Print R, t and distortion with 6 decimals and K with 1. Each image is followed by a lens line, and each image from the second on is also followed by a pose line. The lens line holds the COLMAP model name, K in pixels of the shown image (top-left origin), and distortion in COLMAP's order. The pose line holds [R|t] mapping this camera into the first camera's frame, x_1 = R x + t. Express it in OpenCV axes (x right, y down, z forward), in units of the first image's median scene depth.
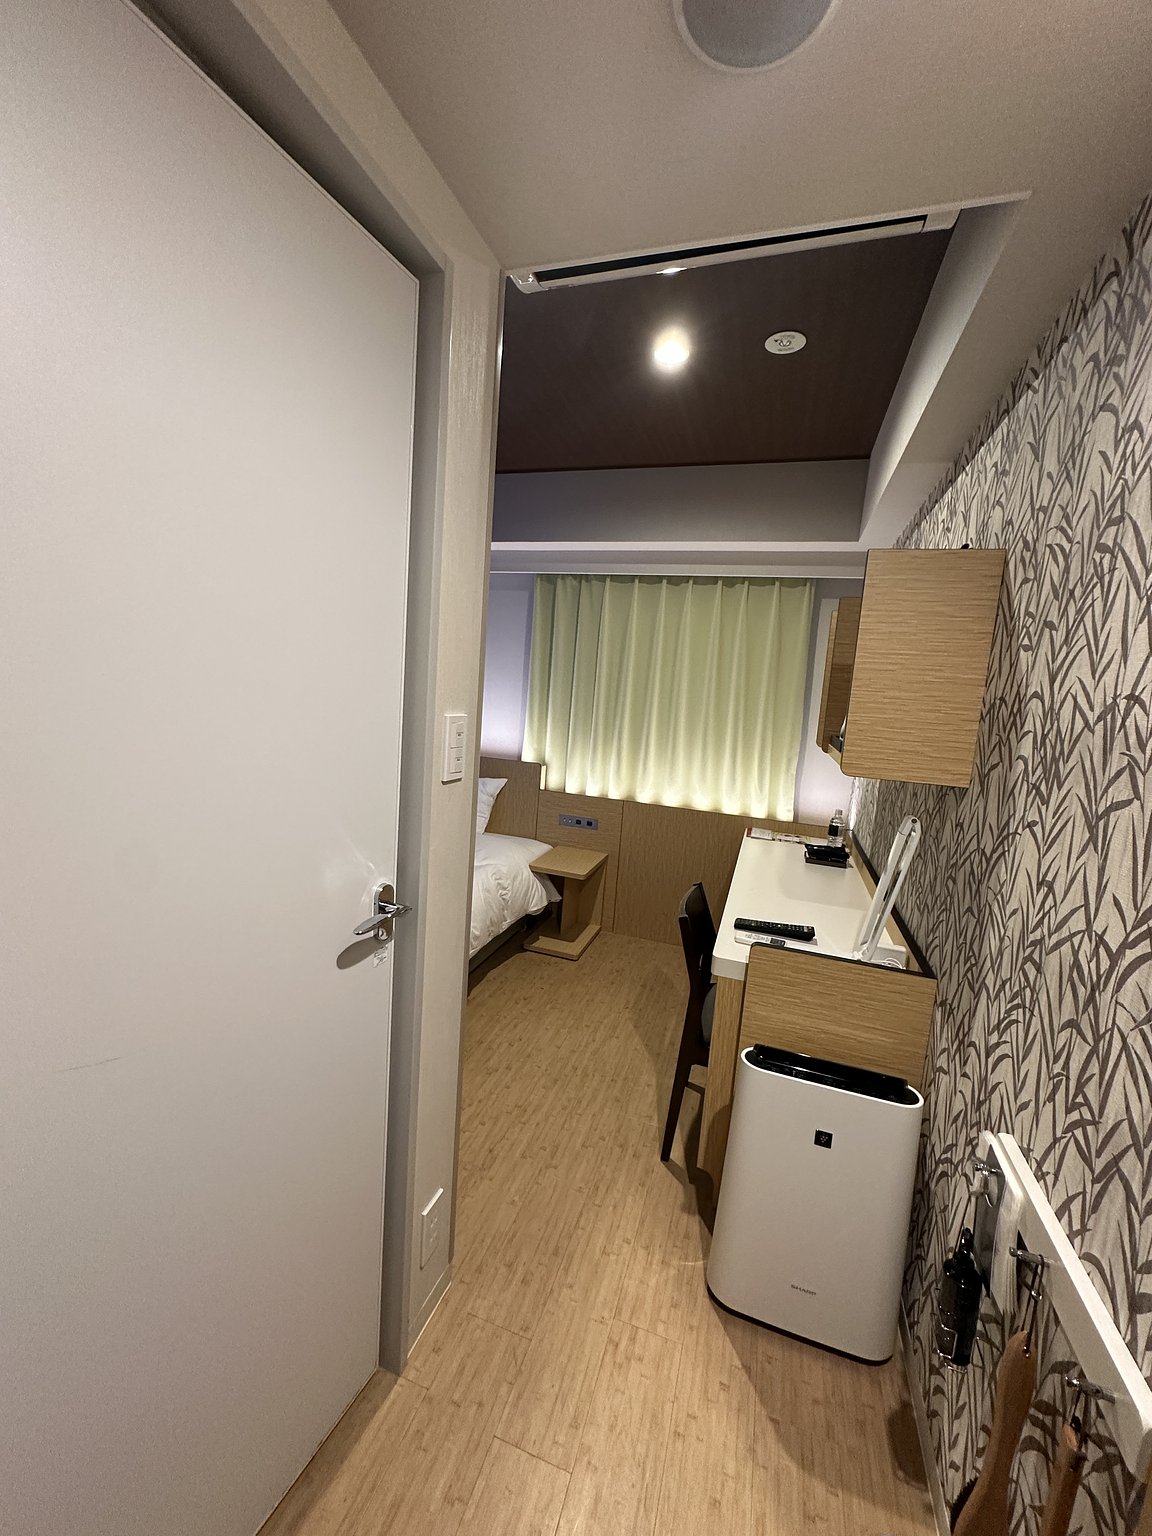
lens RADIAL K [[615.2, 0, 574.1], [0, 615.2, 763.8], [0, 0, 1]] dist [0.000471, -0.000093]
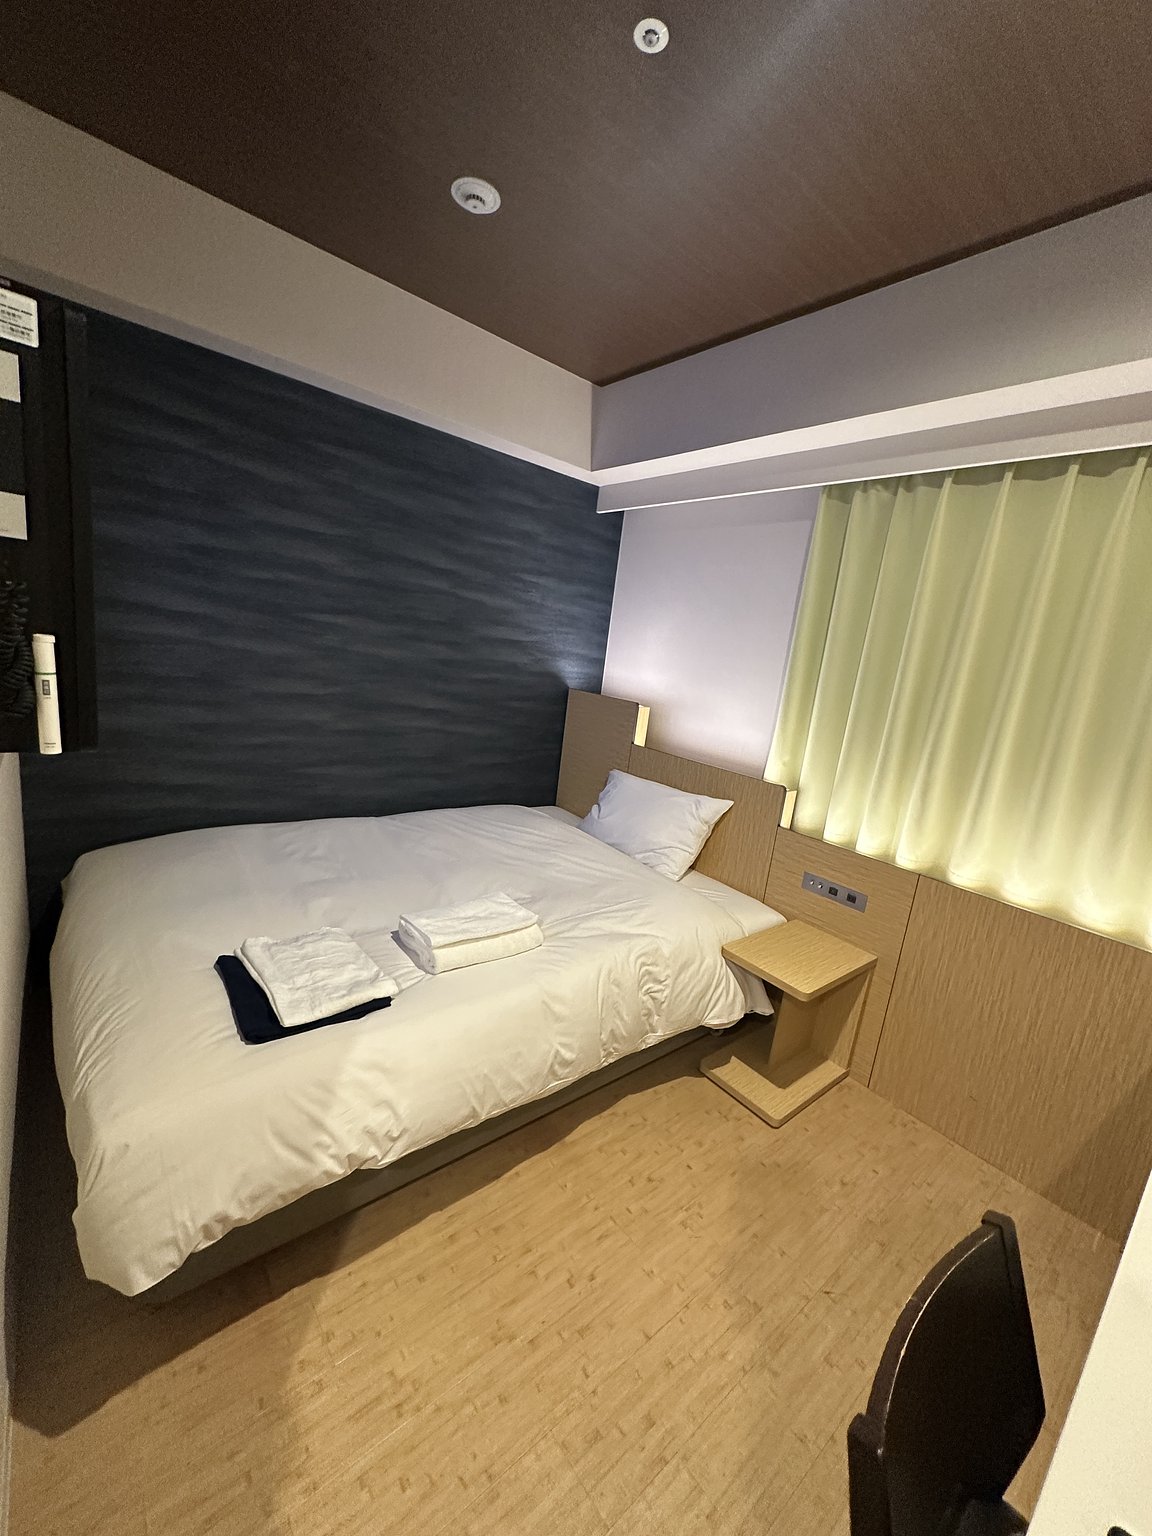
lens RADIAL K [[615.2, 0, 577.1], [0, 615.2, 766.2], [0, 0, 1]] dist [0.000471, -0.000093]
pose [[0.850503, 0.134768, -0.508411, 0.087496], [-0.125870, 0.990681, 0.052043, -0.029527], [0.510687, 0.019731, 0.859540, 0.353049]]
